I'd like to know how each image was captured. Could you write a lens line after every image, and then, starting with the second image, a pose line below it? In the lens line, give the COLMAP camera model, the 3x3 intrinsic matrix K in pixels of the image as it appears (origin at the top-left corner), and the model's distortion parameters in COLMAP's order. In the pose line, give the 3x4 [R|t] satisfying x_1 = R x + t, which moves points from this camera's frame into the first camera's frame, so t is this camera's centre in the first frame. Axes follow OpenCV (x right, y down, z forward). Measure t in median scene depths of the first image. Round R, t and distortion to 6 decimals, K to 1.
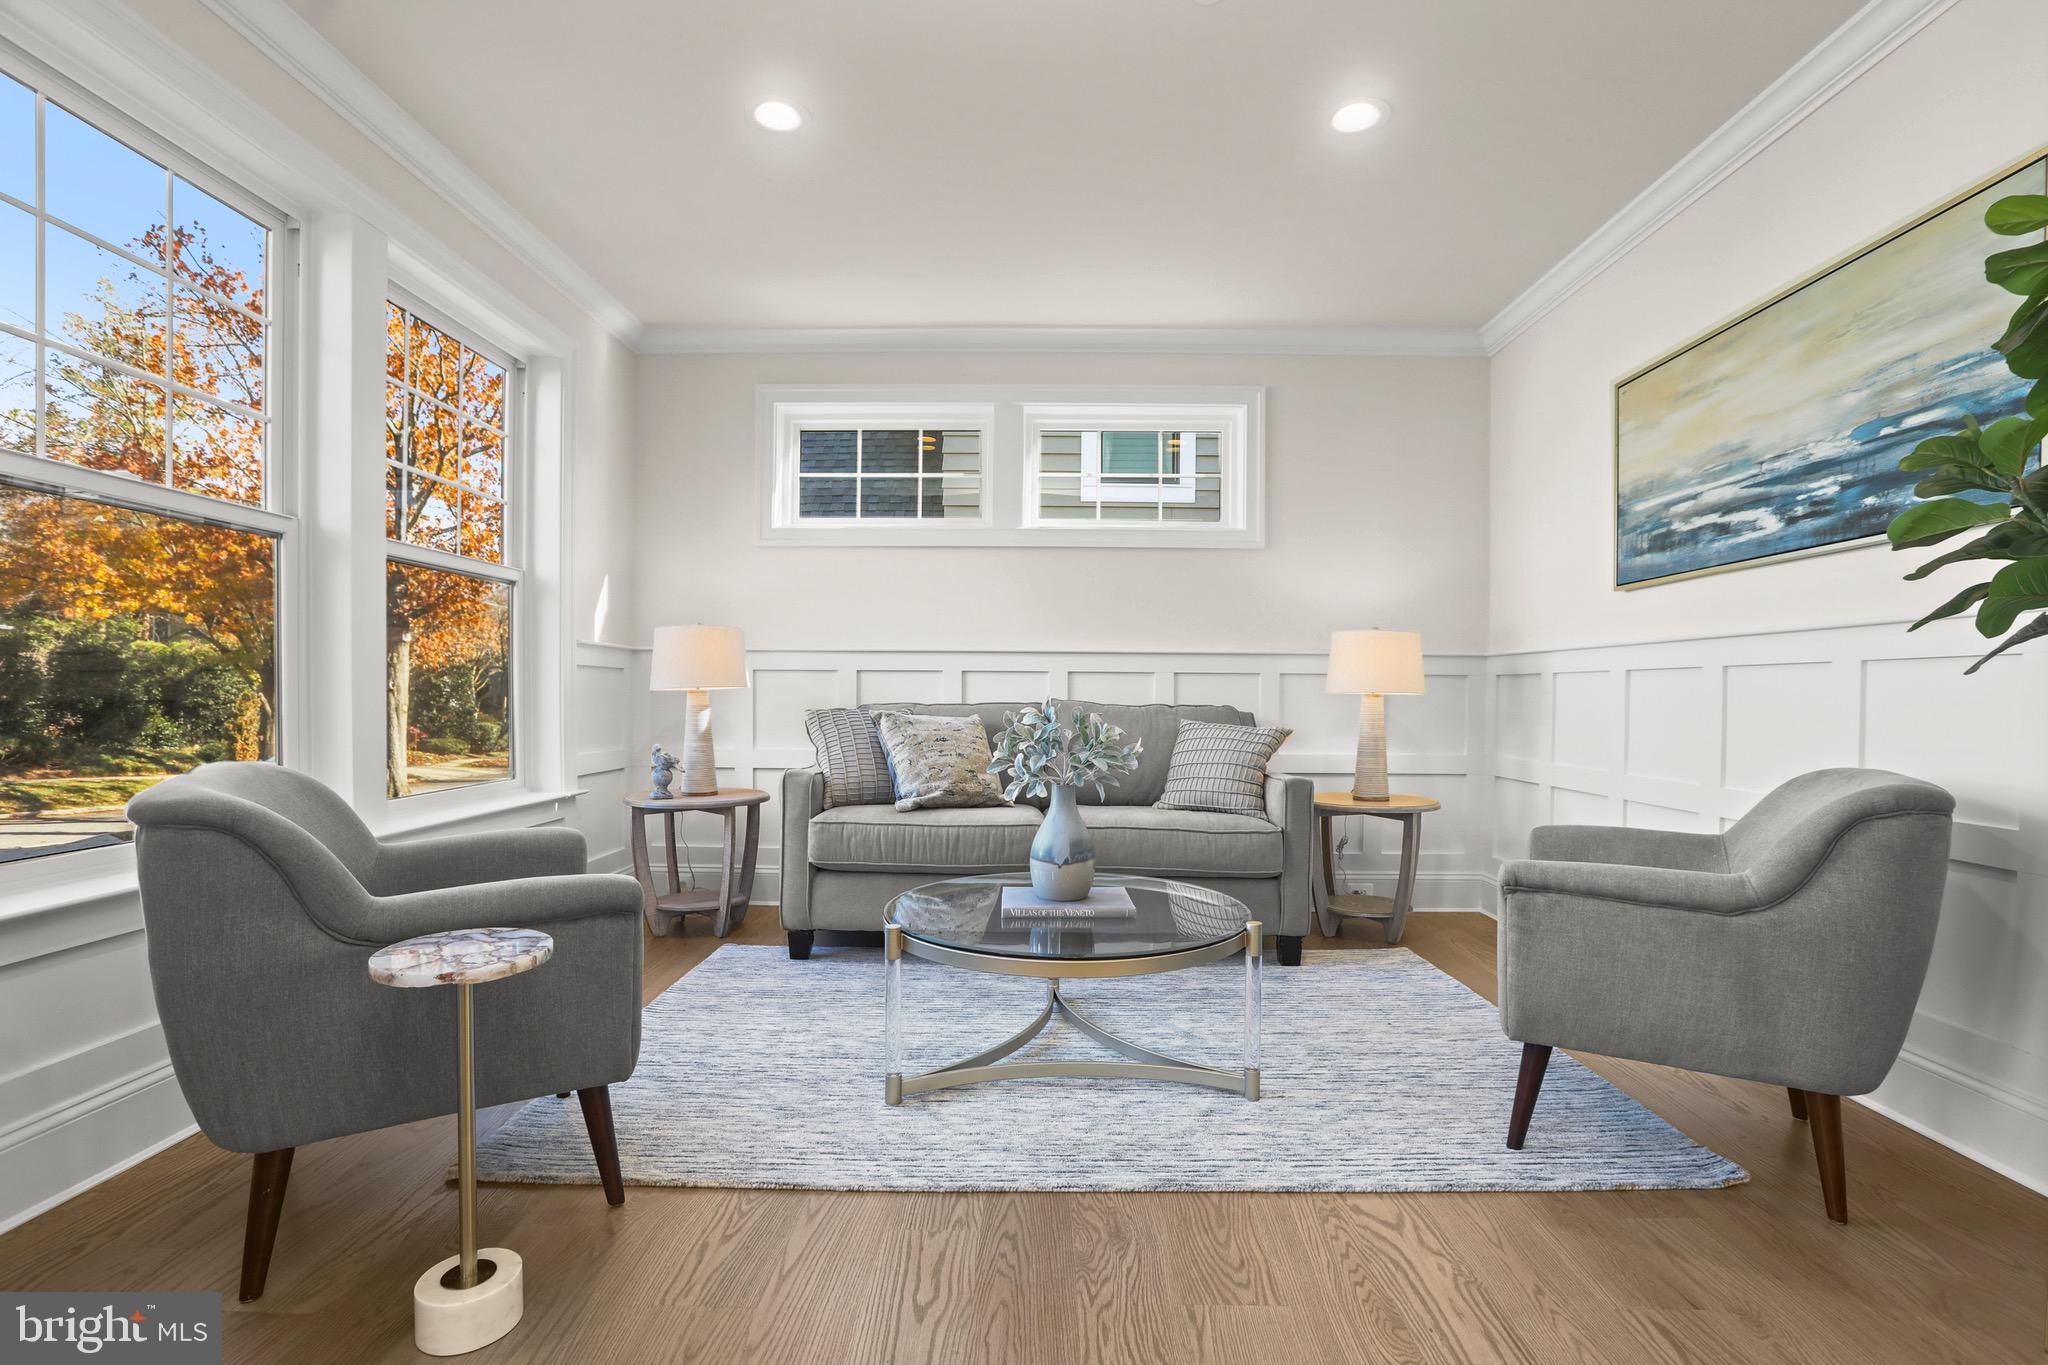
lens RADIAL K [[949.0, 0, 1035.4], [0, 949.0, 665.2], [0, 0, 1]] dist [-0.005081, 0.000129]
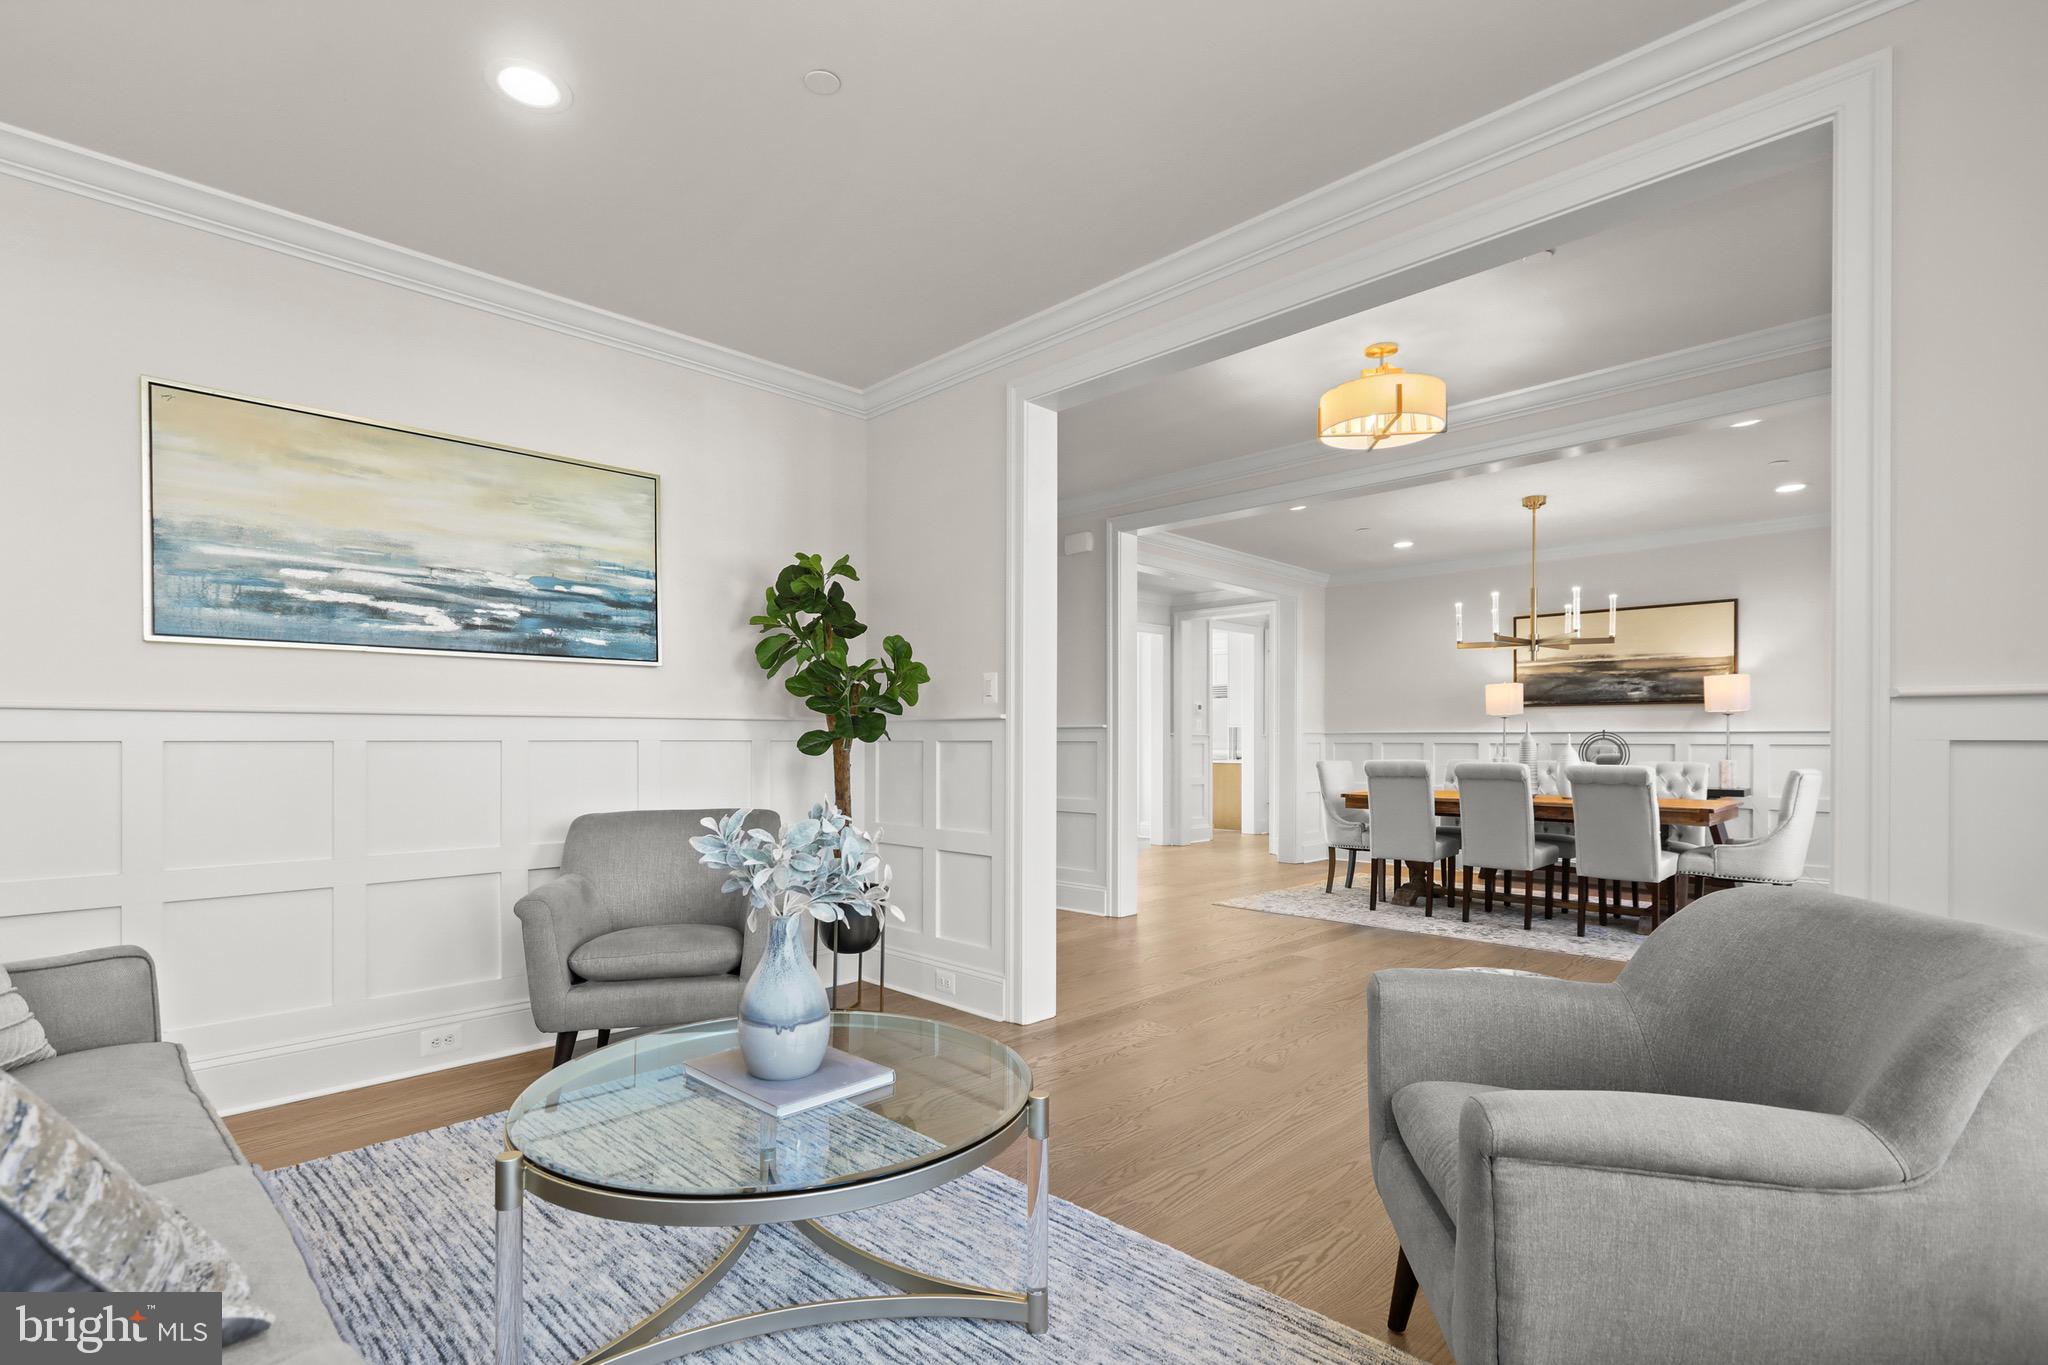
lens RADIAL K [[972.9, 0, 988.6], [0, 972.9, 737.2], [0, 0, 1]] dist [-0.000671, 0.000207]
pose [[-0.699770, -0.004101, 0.714357, -0.553455], [-0.024260, 0.999543, -0.018026, -0.000342], [-0.713957, -0.029945, -0.699549, 1.296022]]
